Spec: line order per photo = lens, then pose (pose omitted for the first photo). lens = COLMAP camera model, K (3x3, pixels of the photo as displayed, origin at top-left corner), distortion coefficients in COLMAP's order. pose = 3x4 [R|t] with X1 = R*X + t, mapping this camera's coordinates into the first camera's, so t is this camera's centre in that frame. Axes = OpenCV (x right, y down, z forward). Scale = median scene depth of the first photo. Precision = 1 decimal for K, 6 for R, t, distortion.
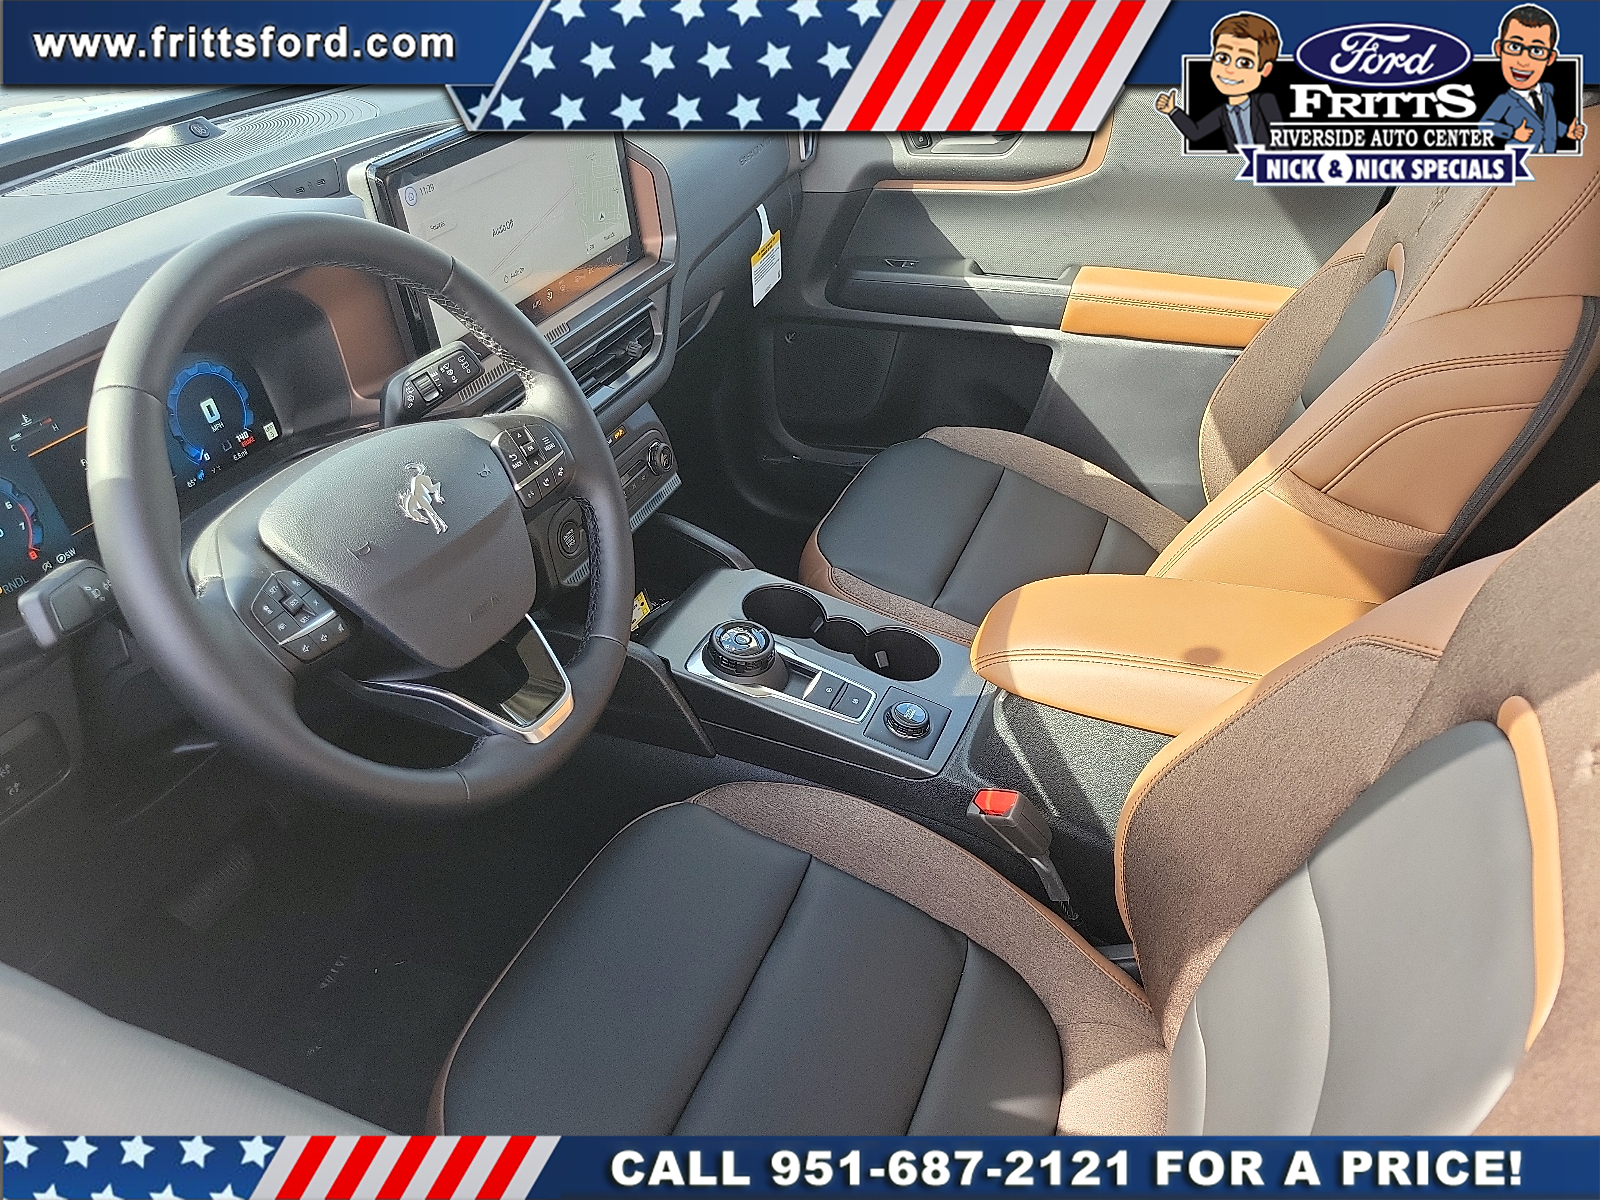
lens RADIAL K [[1201.6, 0, 800.0], [0, 1201.6, 600.0], [0, 0, 1]] dist [0.003981, -0.000141]
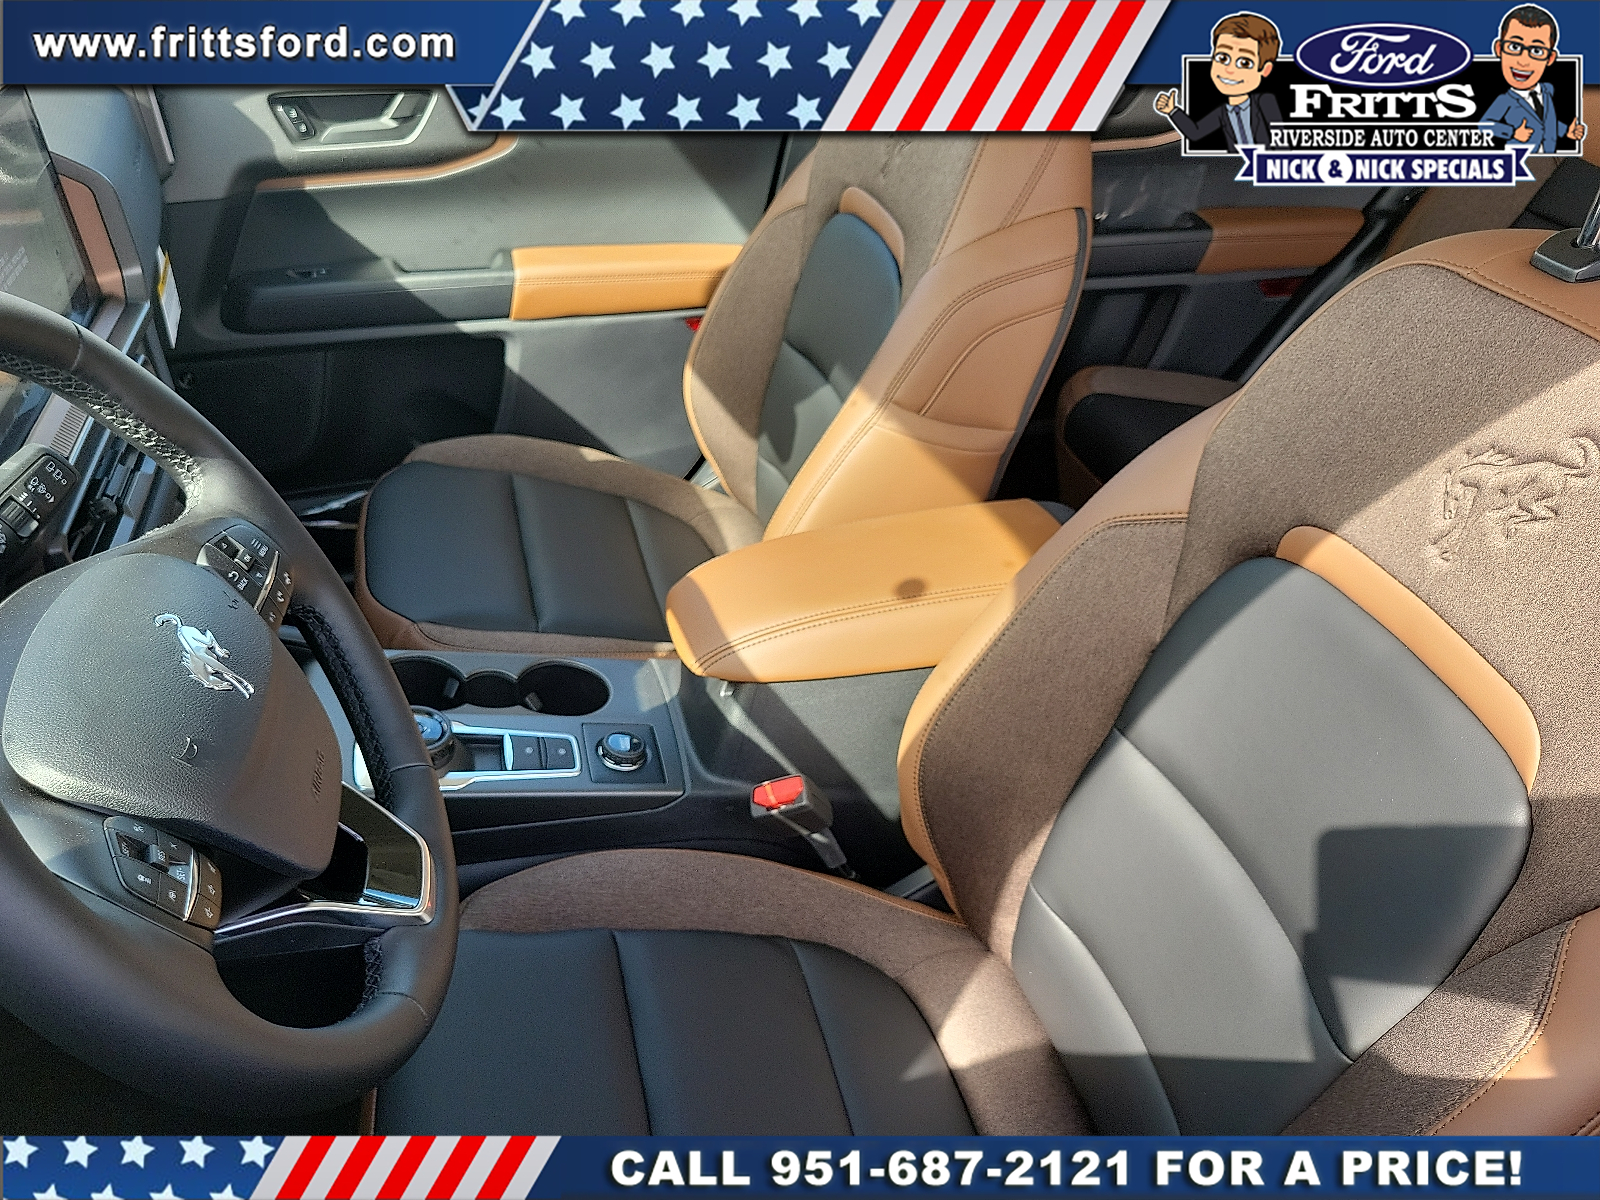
lens RADIAL K [[1223.0, 0, 800.0], [0, 1223.0, 600.0], [0, 0, 1]] dist [-0.002357, -0.000545]
pose [[0.794666, -0.279634, 0.538805, -0.277239], [0.276565, 0.956891, 0.088719, -0.056447], [-0.540386, 0.078513, 0.837746, 0.143391]]
